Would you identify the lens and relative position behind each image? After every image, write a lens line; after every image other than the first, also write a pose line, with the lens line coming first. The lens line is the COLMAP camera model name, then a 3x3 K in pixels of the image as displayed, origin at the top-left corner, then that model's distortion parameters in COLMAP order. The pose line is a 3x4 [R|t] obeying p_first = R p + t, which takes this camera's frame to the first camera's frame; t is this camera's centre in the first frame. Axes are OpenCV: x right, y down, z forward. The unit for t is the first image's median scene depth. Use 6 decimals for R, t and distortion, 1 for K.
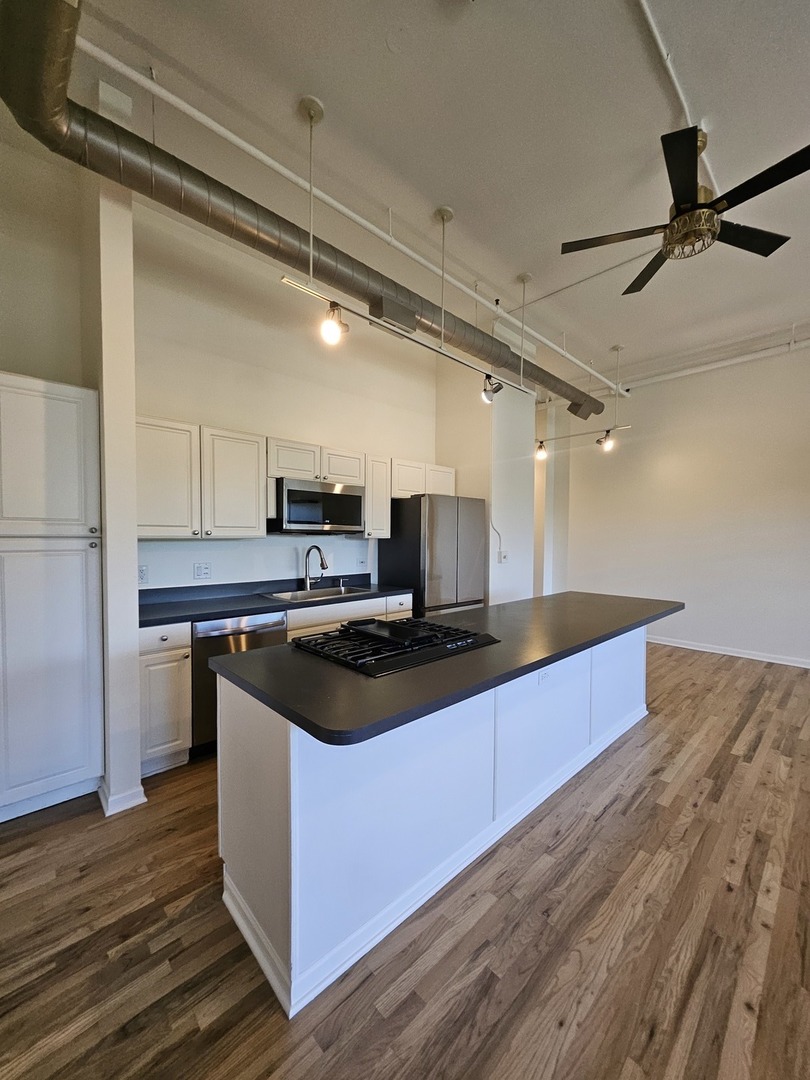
lens RADIAL K [[424.4, 0, 414.2], [0, 424.4, 547.4], [0, 0, 1]] dist [0.002684, 0.001246]
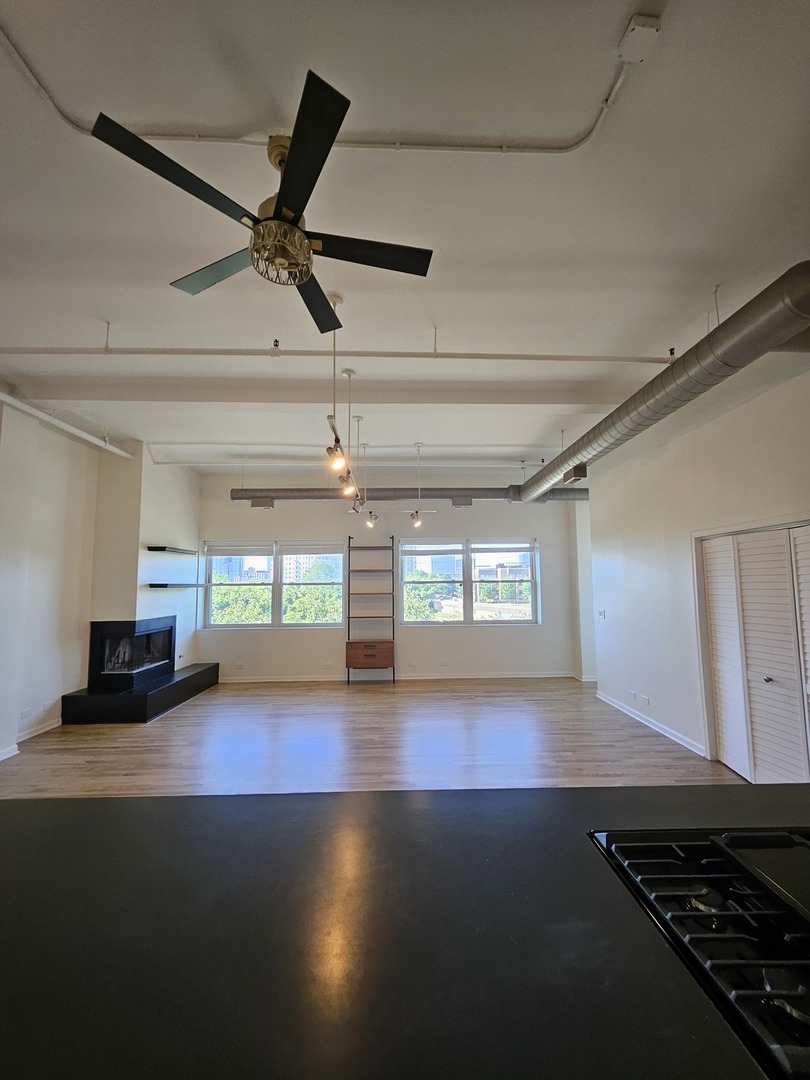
lens RADIAL K [[424.4, 0, 412.8], [0, 424.4, 550.0], [0, 0, 1]] dist [0.002684, 0.001246]
pose [[-0.740744, 0.056936, 0.669371, -0.024508], [0.021717, 0.997911, -0.060848, -0.096510], [-0.671436, -0.030536, -0.740433, 1.034281]]
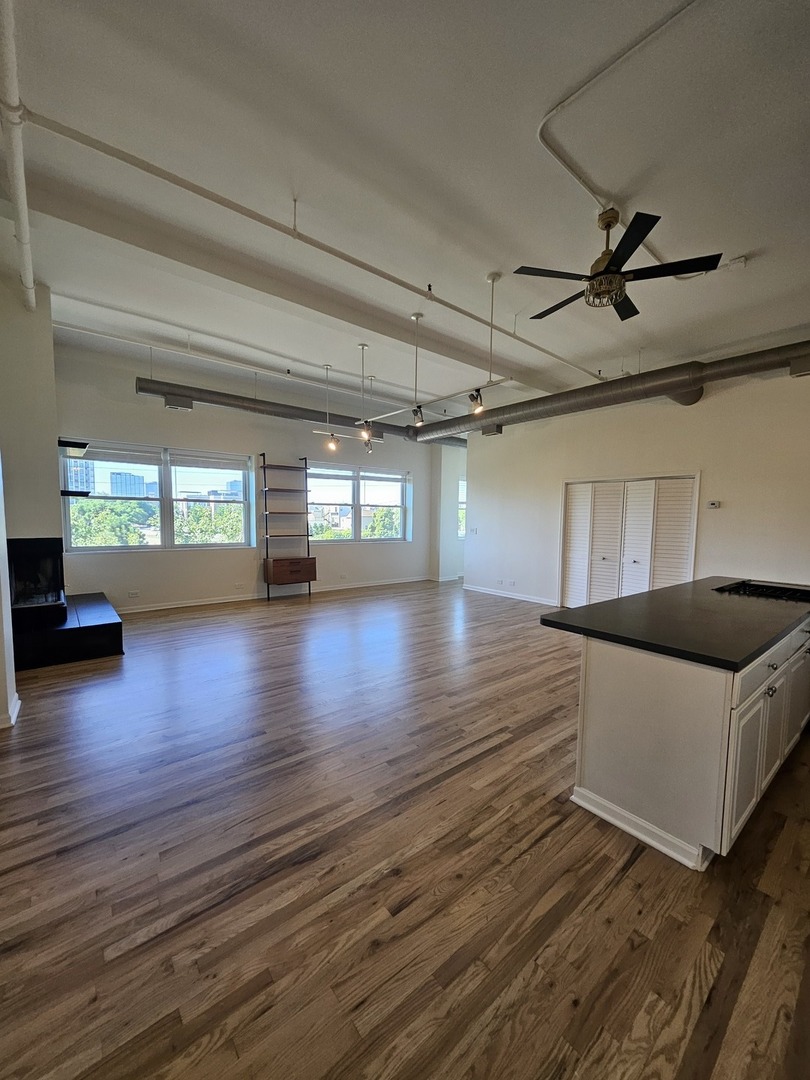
lens RADIAL K [[424.4, 0, 412.9], [0, 424.4, 549.1], [0, 0, 1]] dist [0.002684, 0.001246]
pose [[-0.996994, -0.026581, 0.072777, 0.813874], [-0.019159, 0.994718, 0.100843, -0.057523], [-0.075073, 0.099146, -0.992237, 1.759124]]
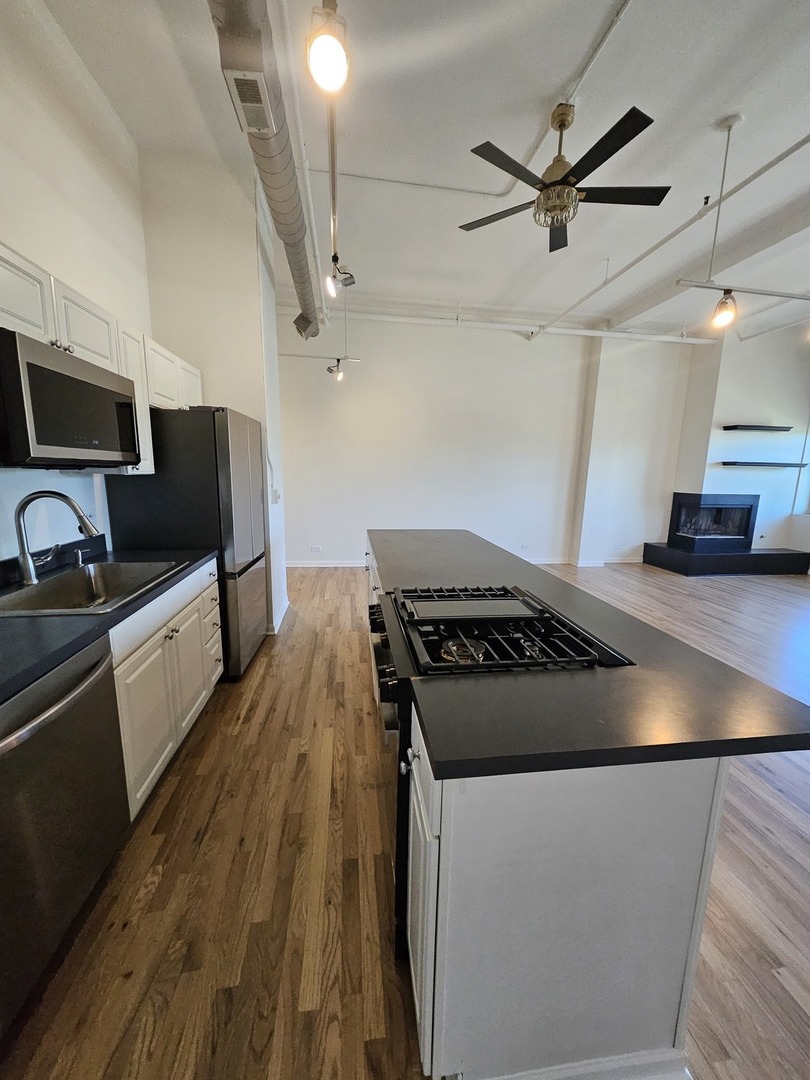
lens RADIAL K [[424.4, 0, 417.5], [0, 424.4, 549.3], [0, 0, 1]] dist [0.002684, 0.001246]
pose [[0.576890, -0.141149, 0.804534, -0.441491], [0.000134, 0.984973, 0.172710, -0.026005], [-0.816822, -0.099527, 0.568239, 0.418576]]
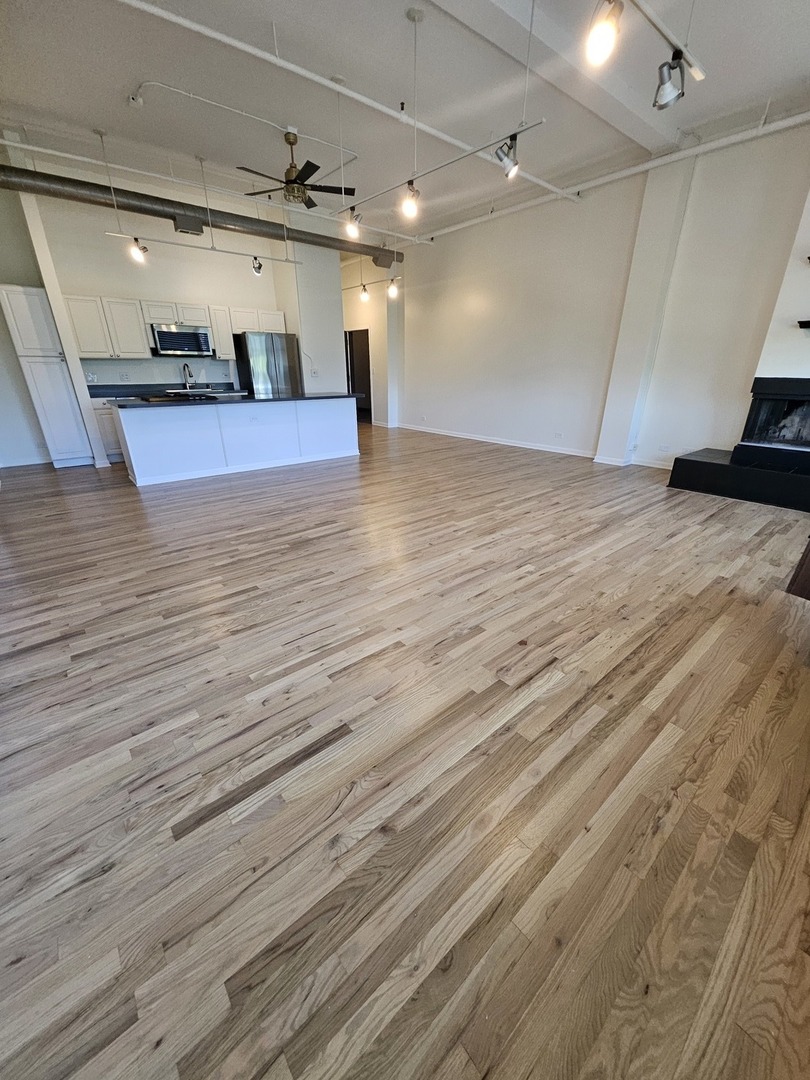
lens RADIAL K [[424.4, 0, 413.4], [0, 424.4, 547.9], [0, 0, 1]] dist [0.002684, 0.001246]
pose [[0.998117, 0.021322, -0.057520, 1.002070], [0.001245, 0.930419, 0.366495, 0.073140], [0.061333, -0.365876, 0.928640, -1.085449]]
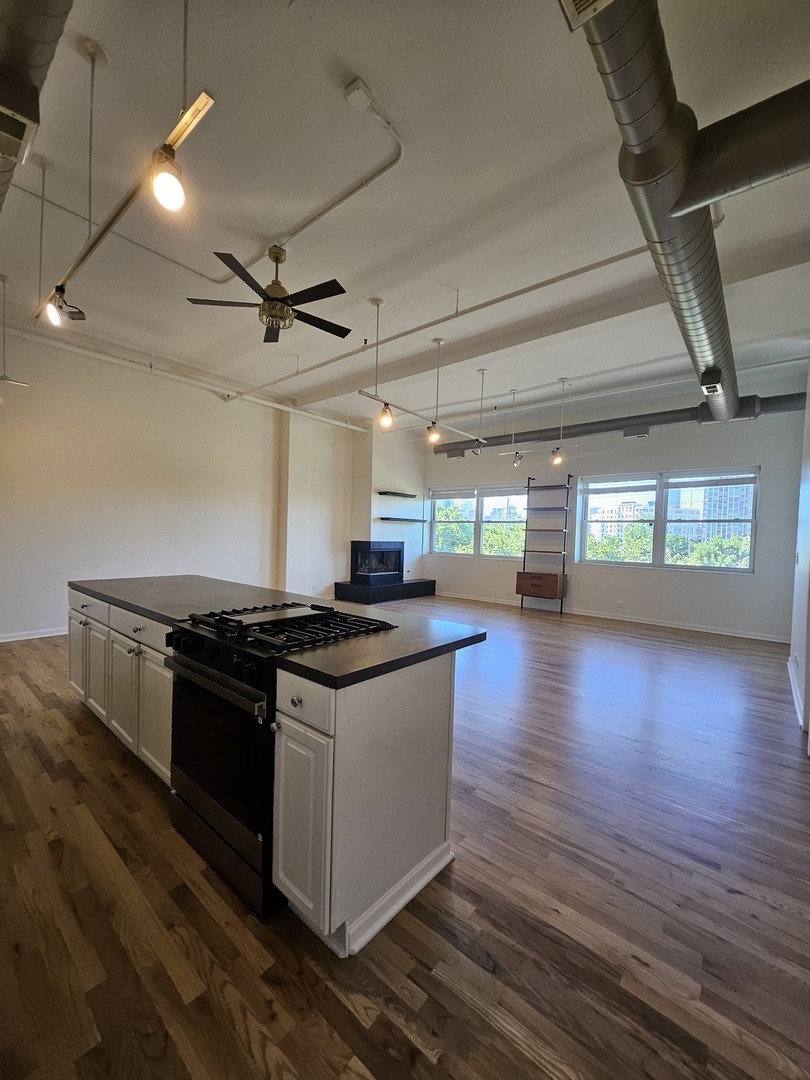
lens RADIAL K [[424.4, 0, 413.7], [0, 424.4, 550.5], [0, 0, 1]] dist [0.002684, 0.001246]
pose [[-0.109406, -0.044456, 0.993002, -0.654551], [-0.003391, 0.999010, 0.044351, 0.003271], [-0.993991, 0.001485, -0.109449, 0.511889]]
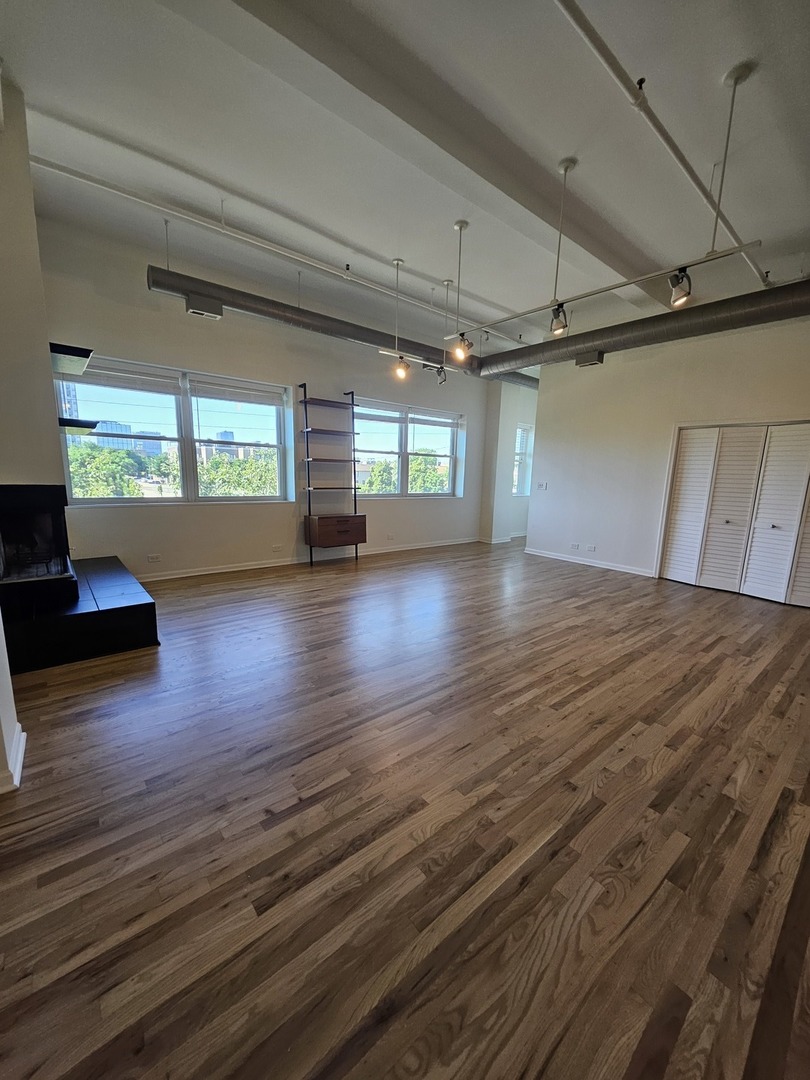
lens RADIAL K [[424.4, 0, 411.6], [0, 424.4, 549.1], [0, 0, 1]] dist [0.002684, 0.001246]
pose [[-0.997159, -0.047415, 0.058527, 1.182684], [-0.034610, 0.978547, 0.203094, -0.016486], [-0.066901, 0.200492, -0.977408, 1.411149]]
